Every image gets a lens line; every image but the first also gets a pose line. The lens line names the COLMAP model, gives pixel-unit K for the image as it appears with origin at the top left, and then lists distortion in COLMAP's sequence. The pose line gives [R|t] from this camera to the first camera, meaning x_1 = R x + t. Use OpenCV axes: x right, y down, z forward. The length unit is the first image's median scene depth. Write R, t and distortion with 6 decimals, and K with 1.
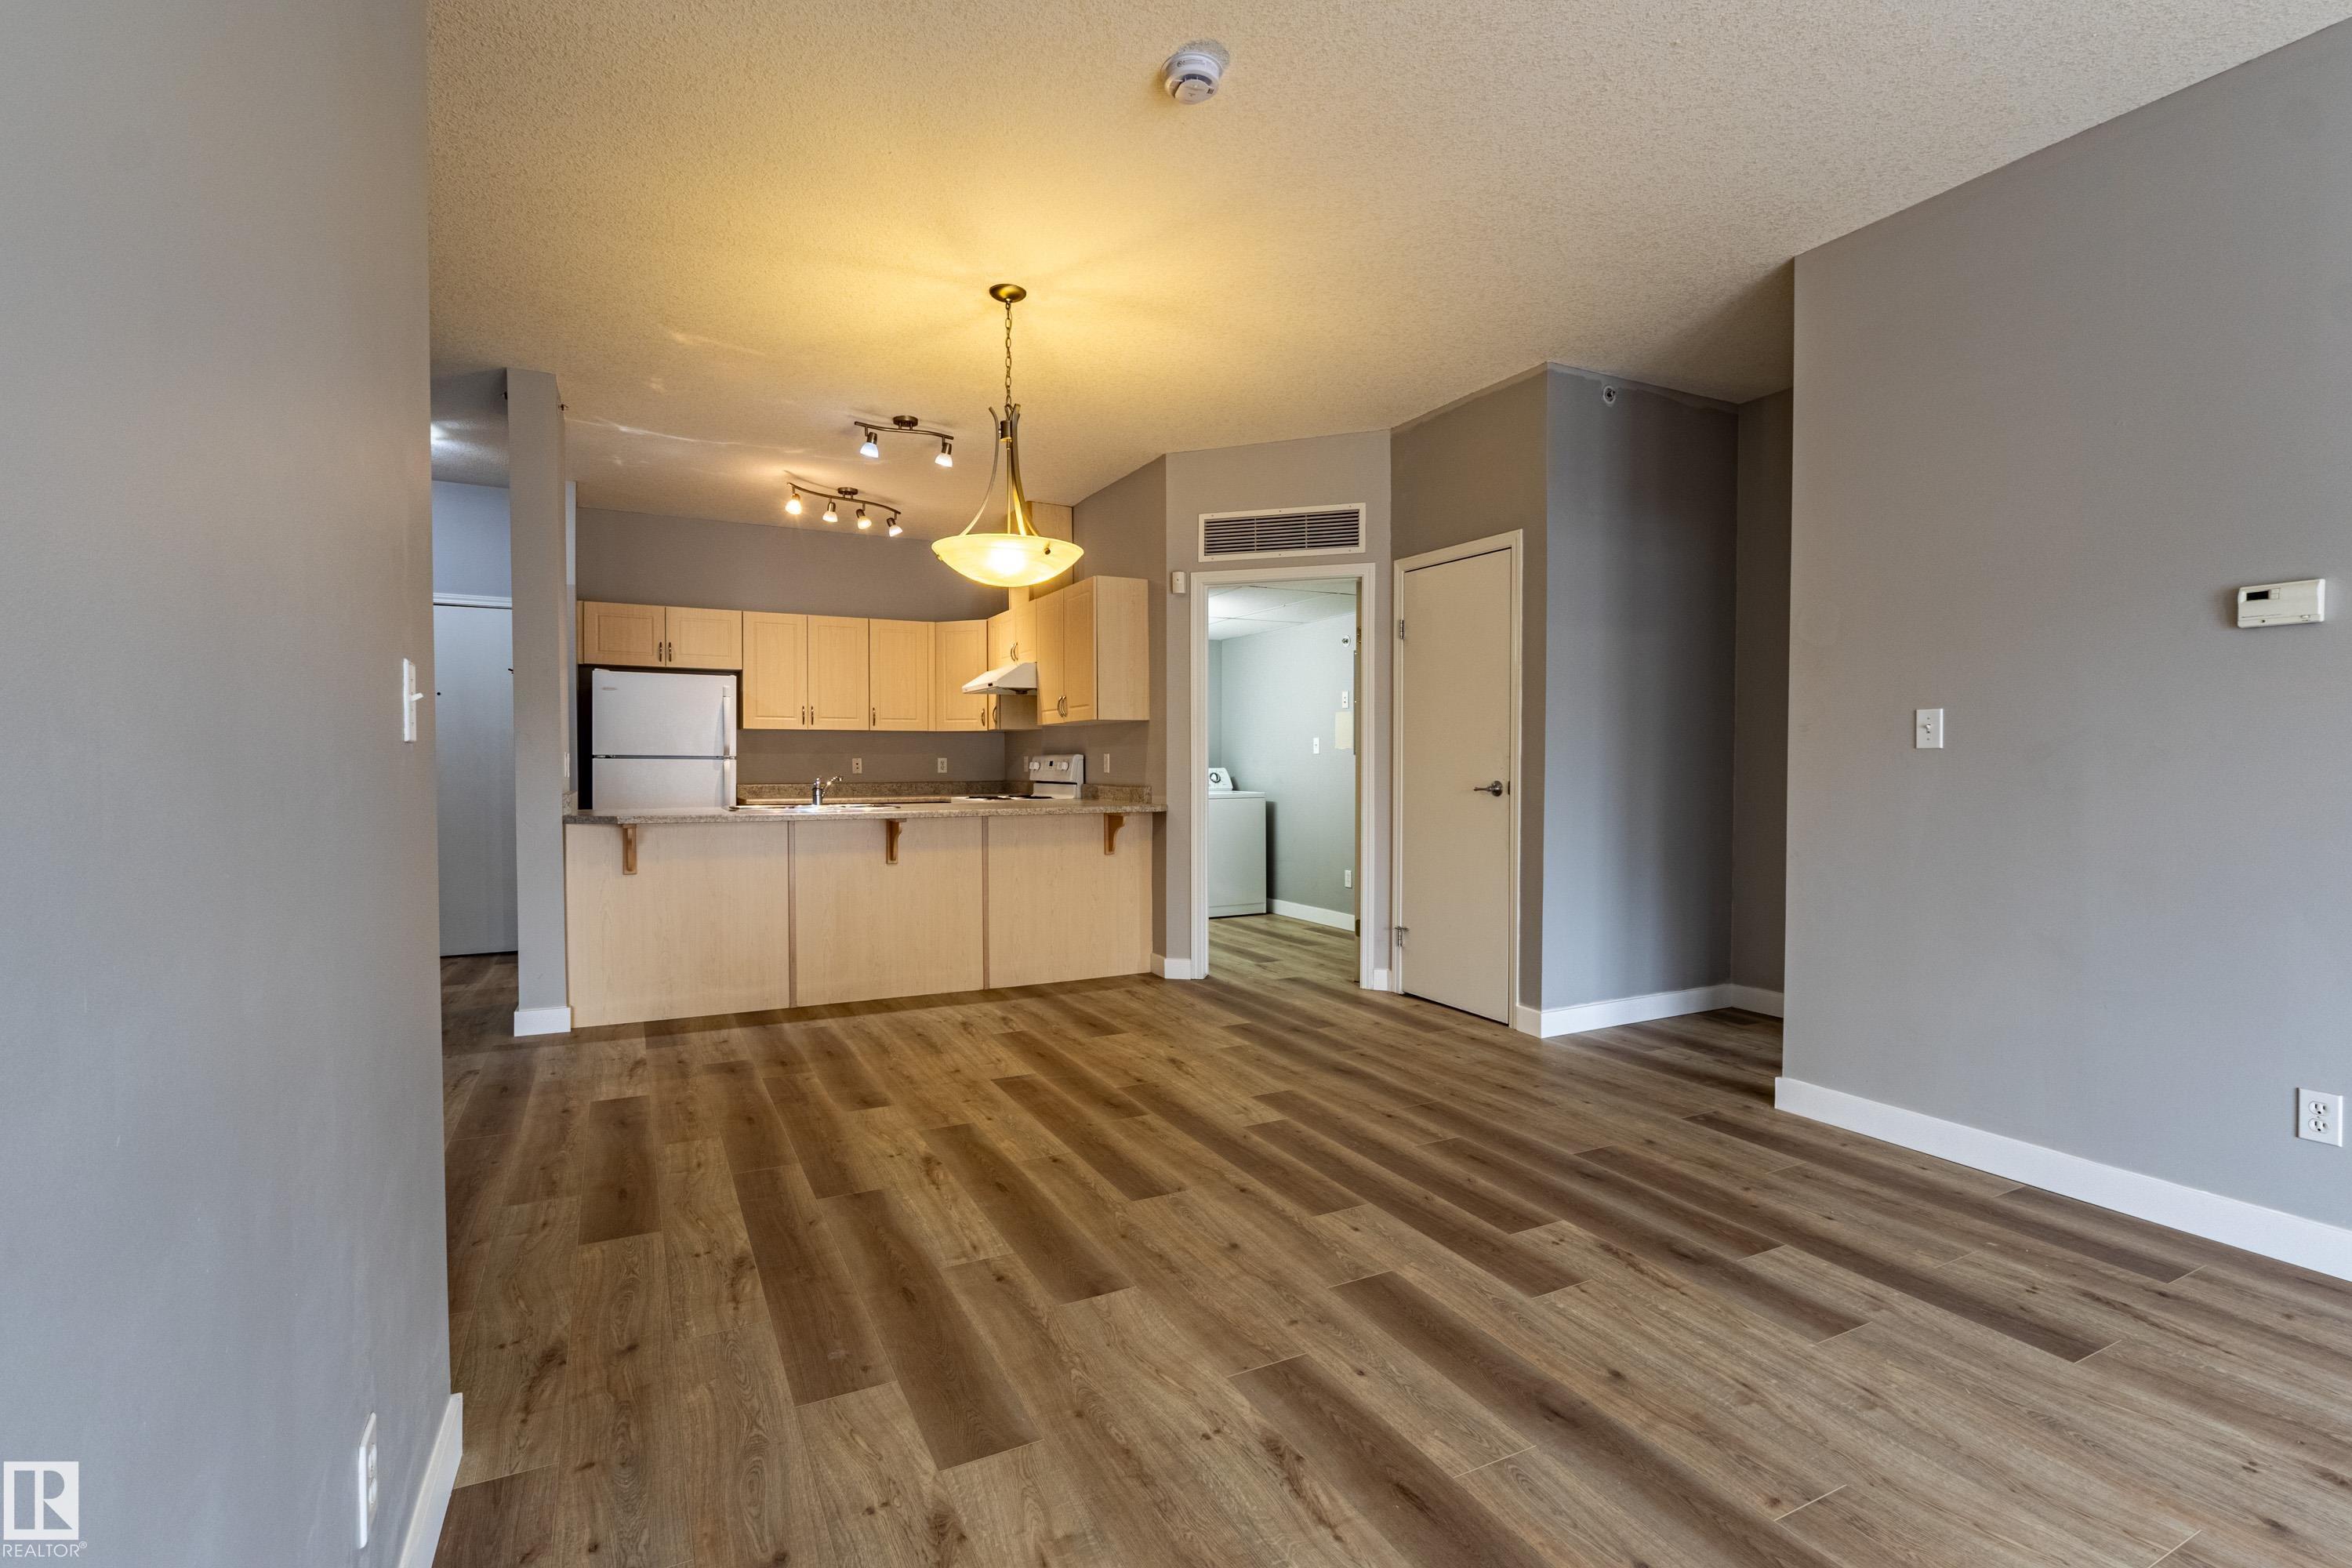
lens RADIAL K [[1093.4, 0, 1175.5], [0, 1093.4, 786.9], [0, 0, 1]] dist [0.001756, 0.000439]
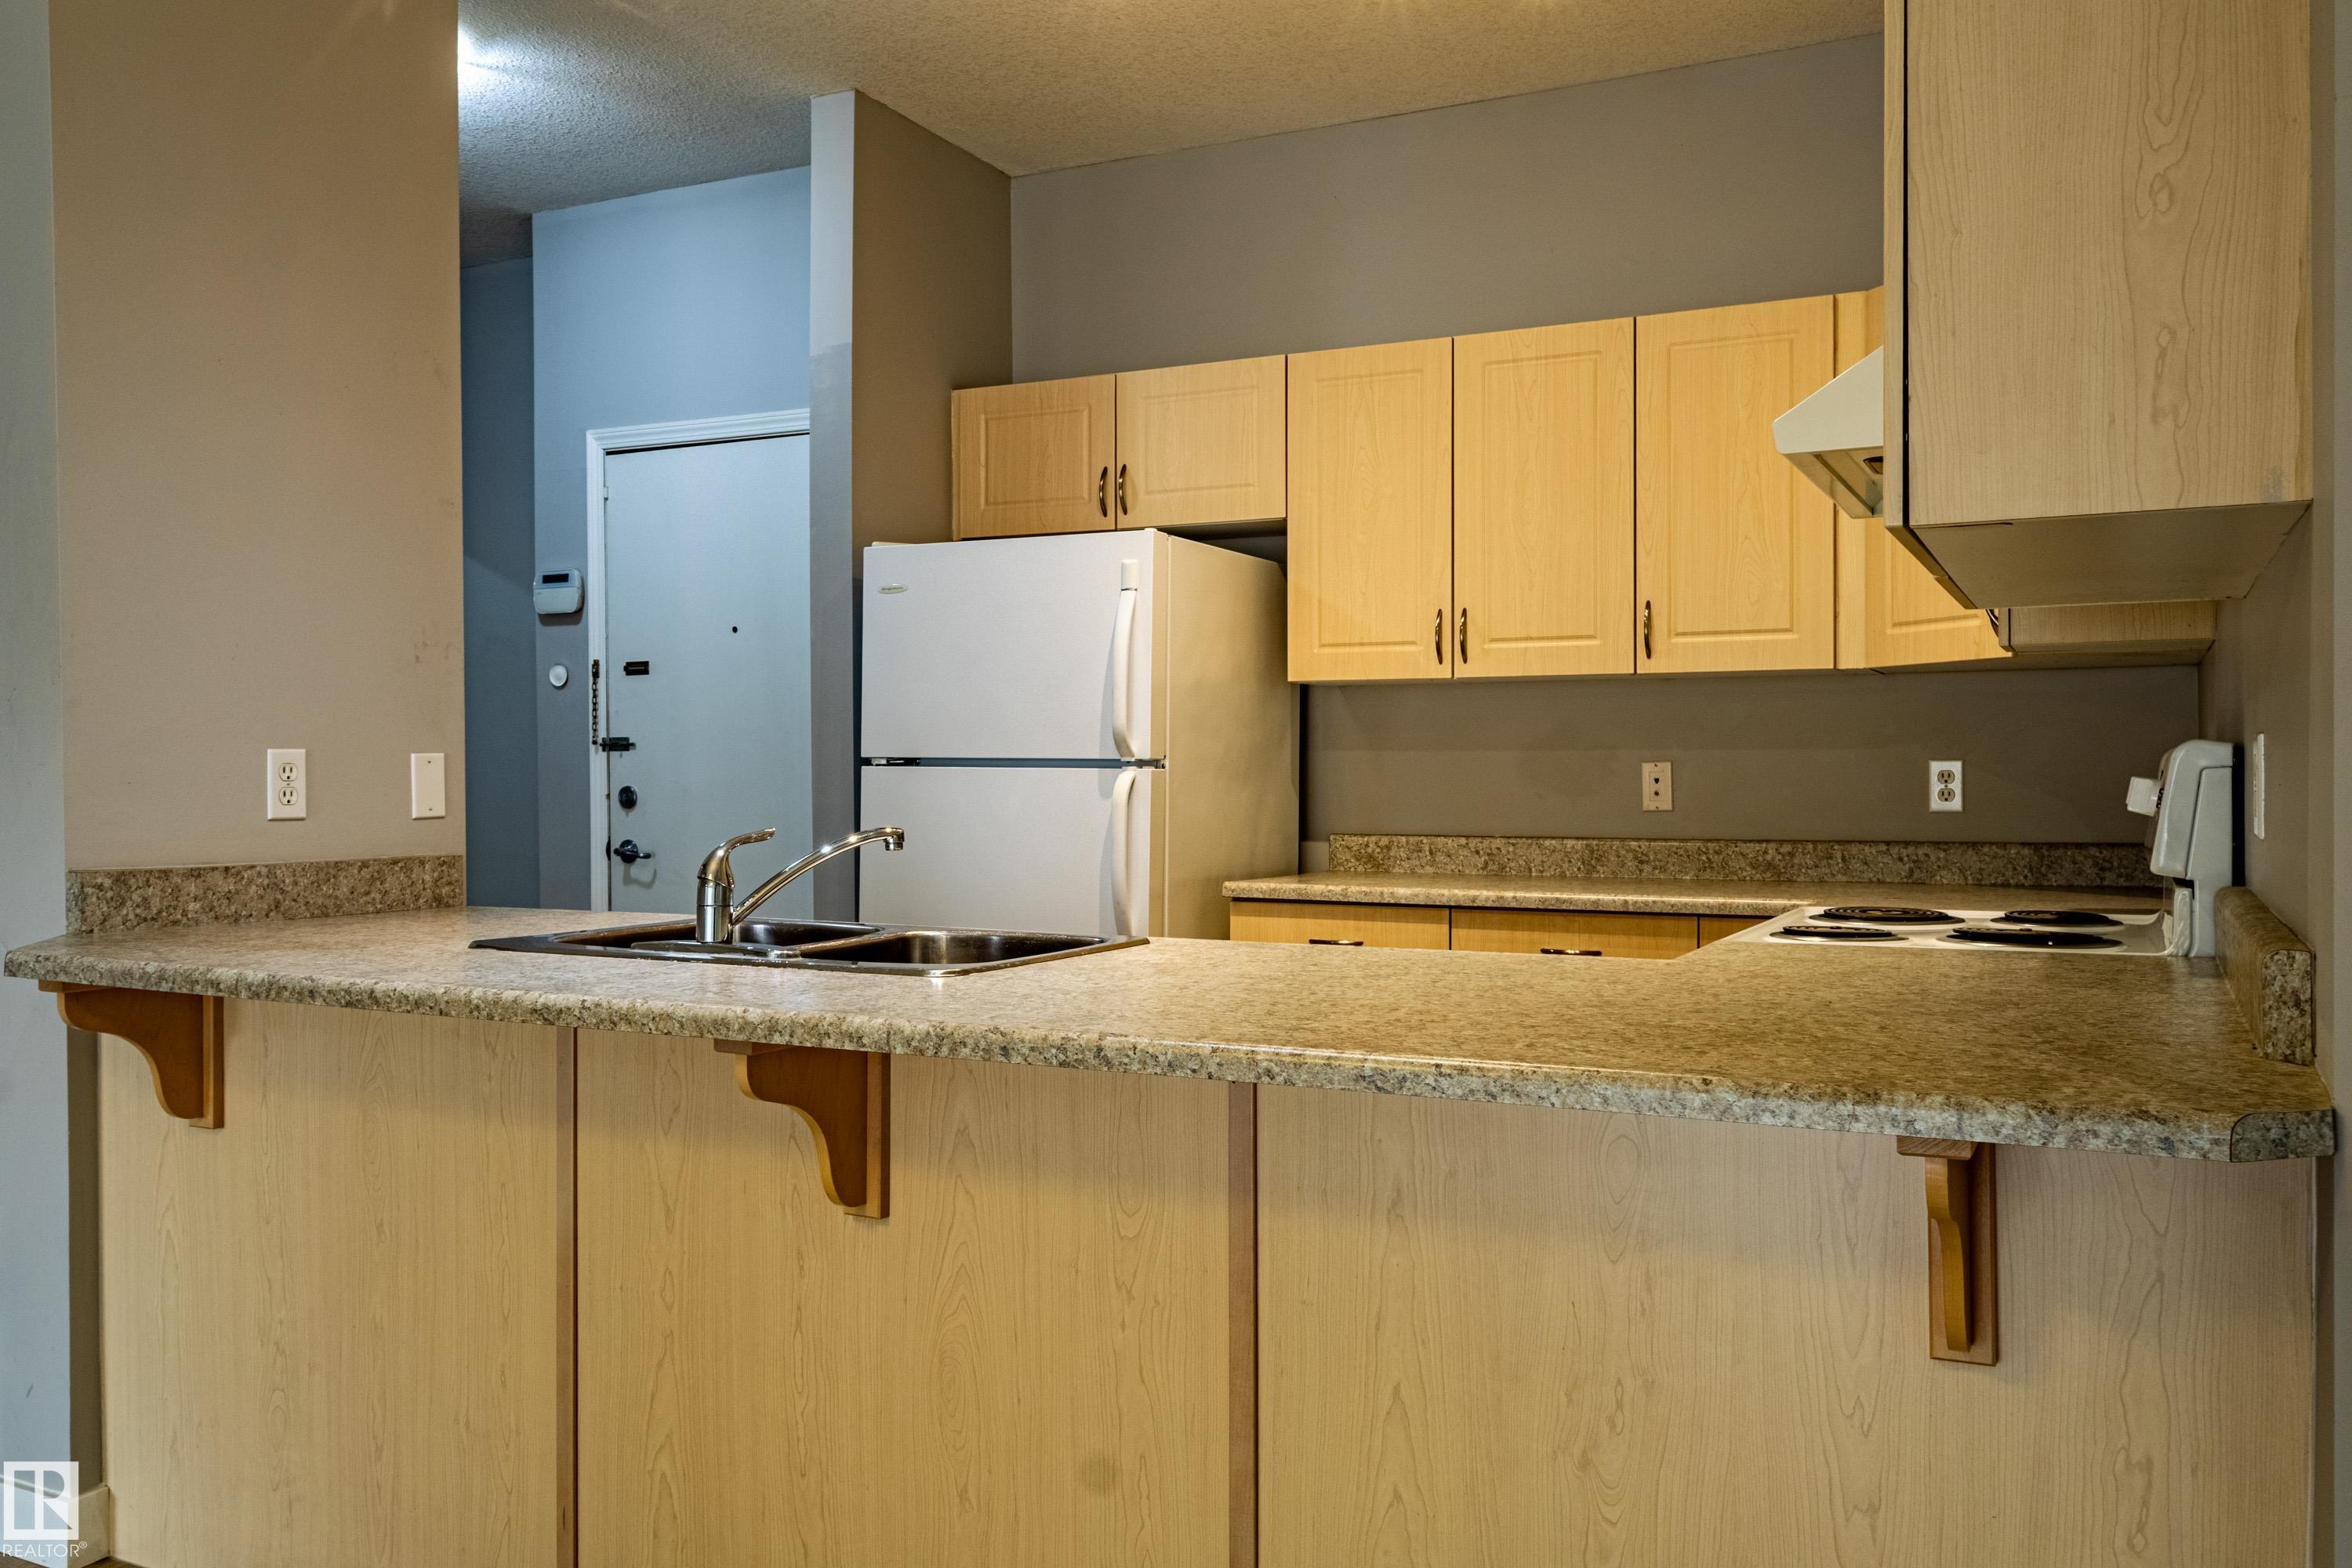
lens RADIAL K [[1851.6, 0, 1168.8], [0, 1851.6, 782.7], [0, 0, 1]] dist [0.008095, -0.007255]
pose [[0.589045, 0.004851, -0.808086, 0.091730], [-0.018659, 0.999797, -0.007599, -0.018748], [0.807885, 0.019554, 0.589016, 0.768516]]
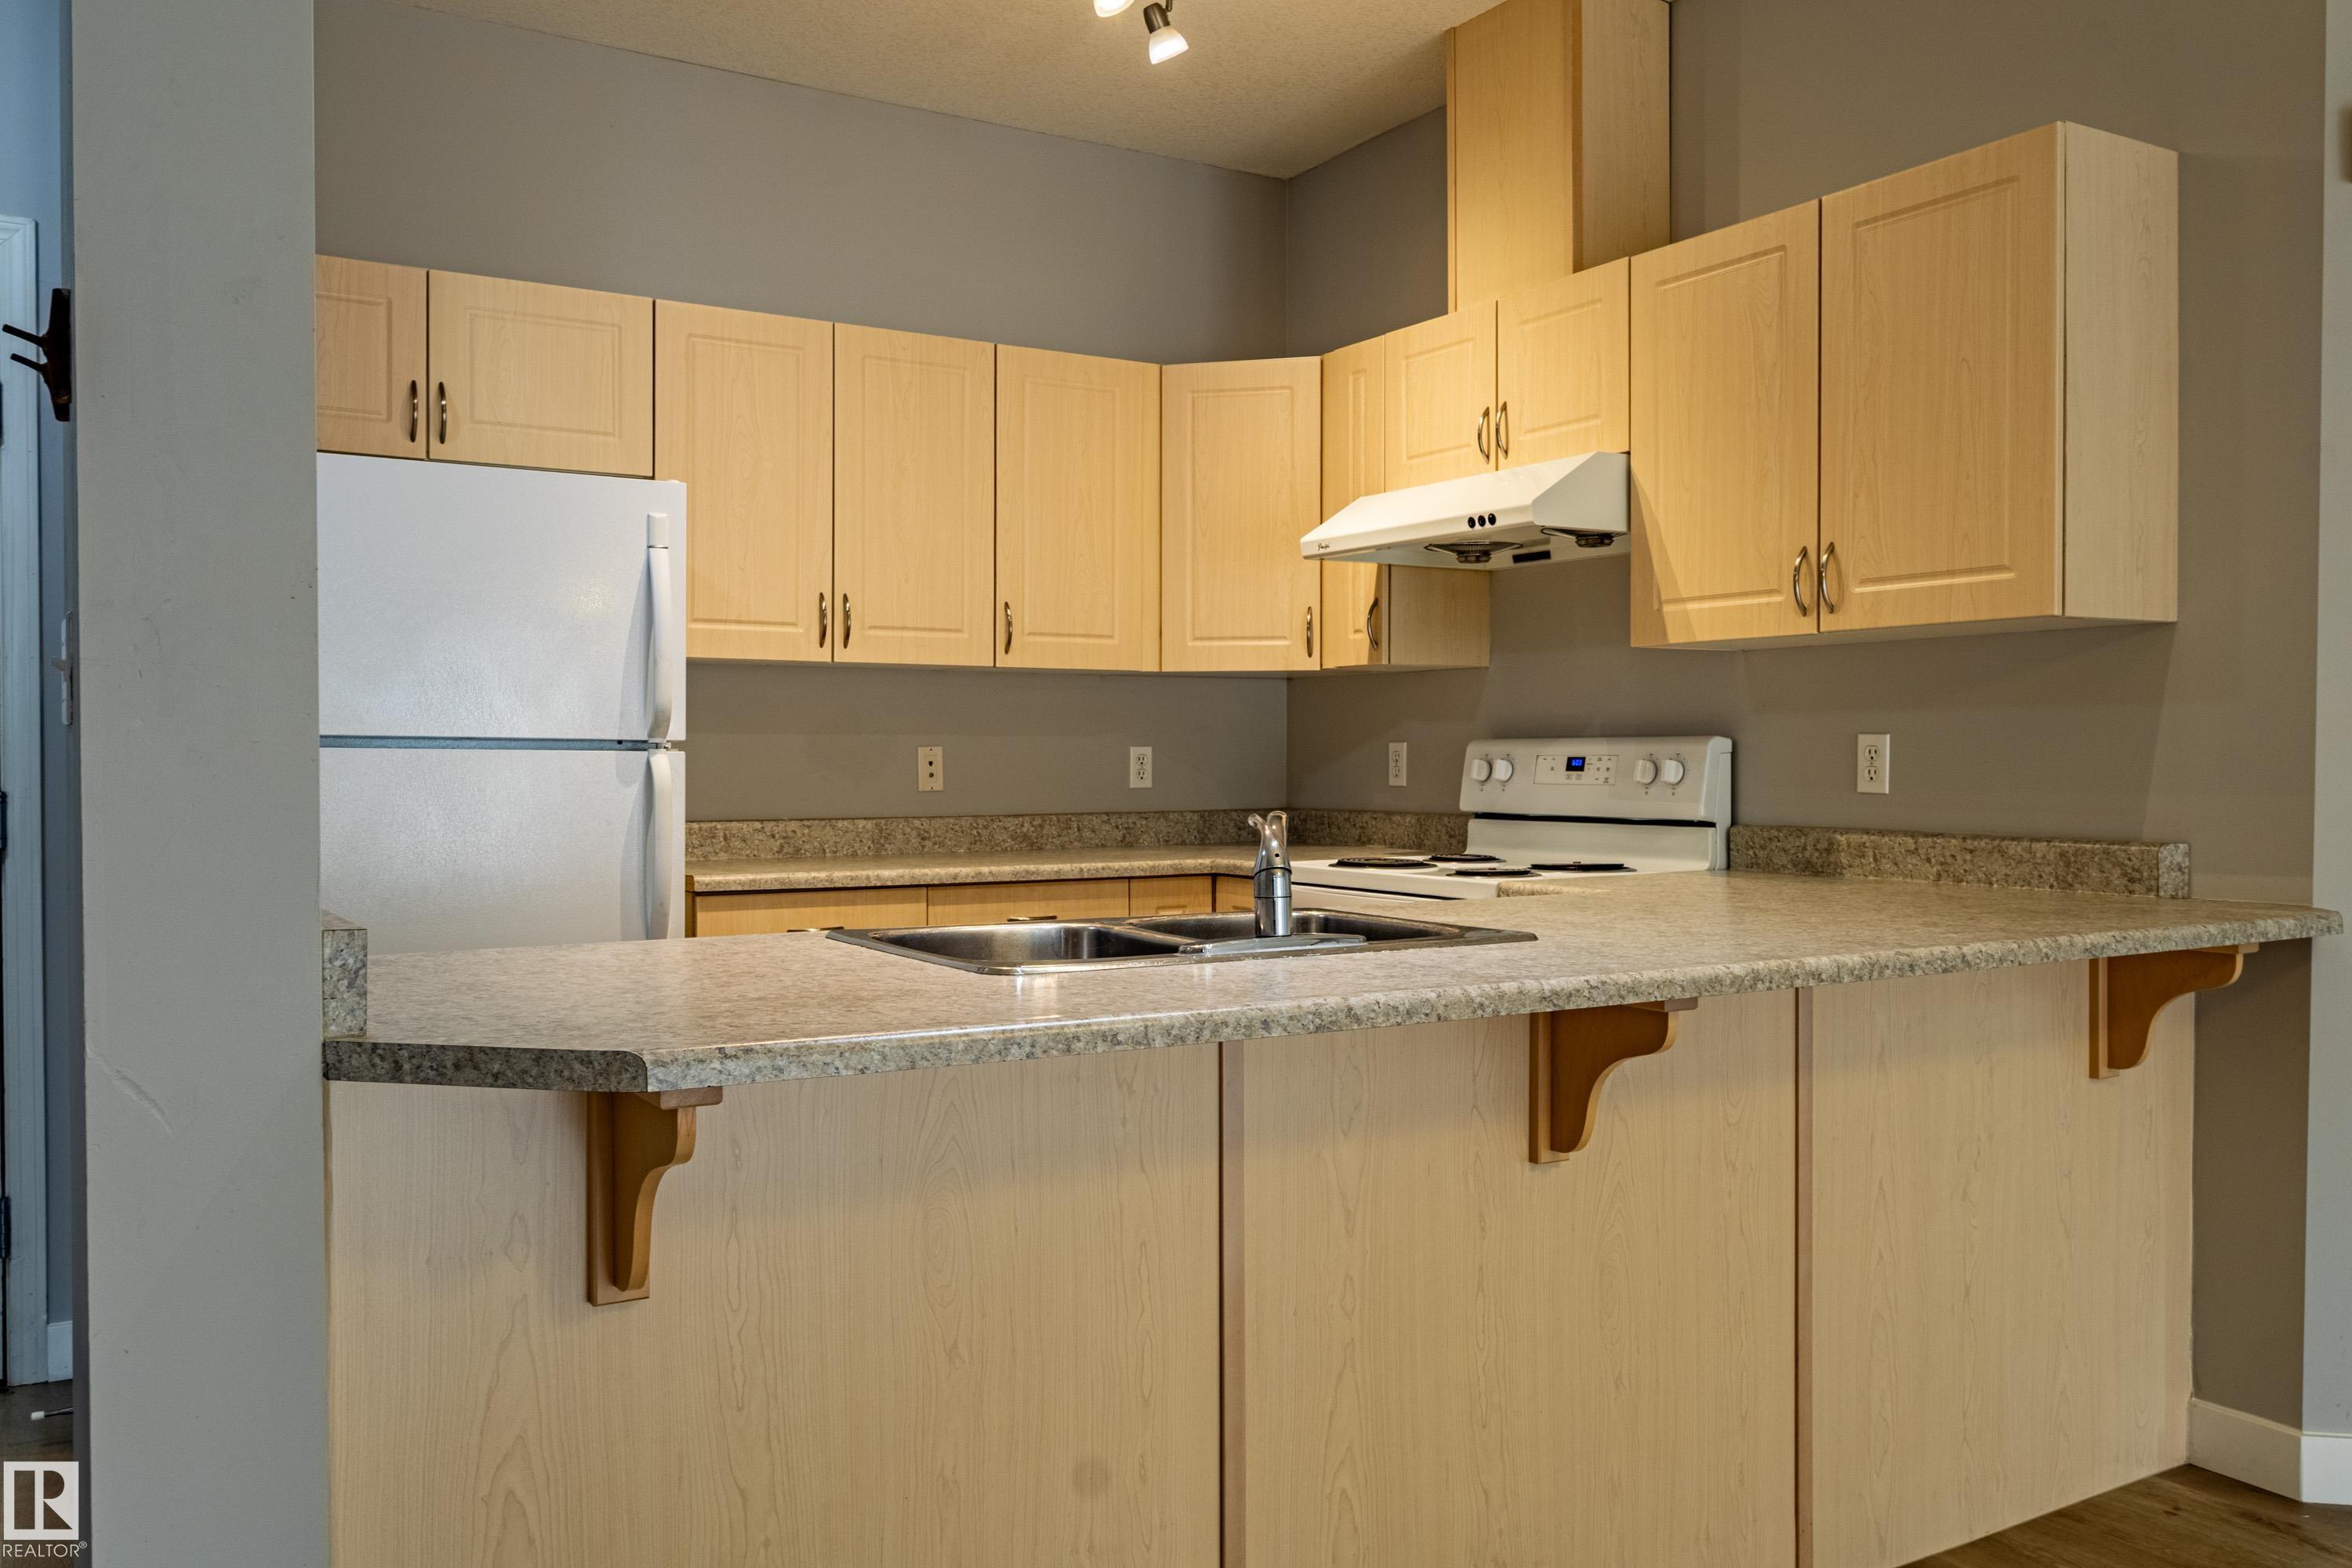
lens RADIAL K [[1867.6, 0, 1176.0], [0, 1867.6, 784.0], [0, 0, 1]] dist [0.004592, -0.004327]
pose [[0.996721, -0.000574, 0.080912, -0.357823], [0.001232, 0.999967, -0.008075, -0.013116], [-0.080904, 0.008148, 0.996689, 0.538511]]
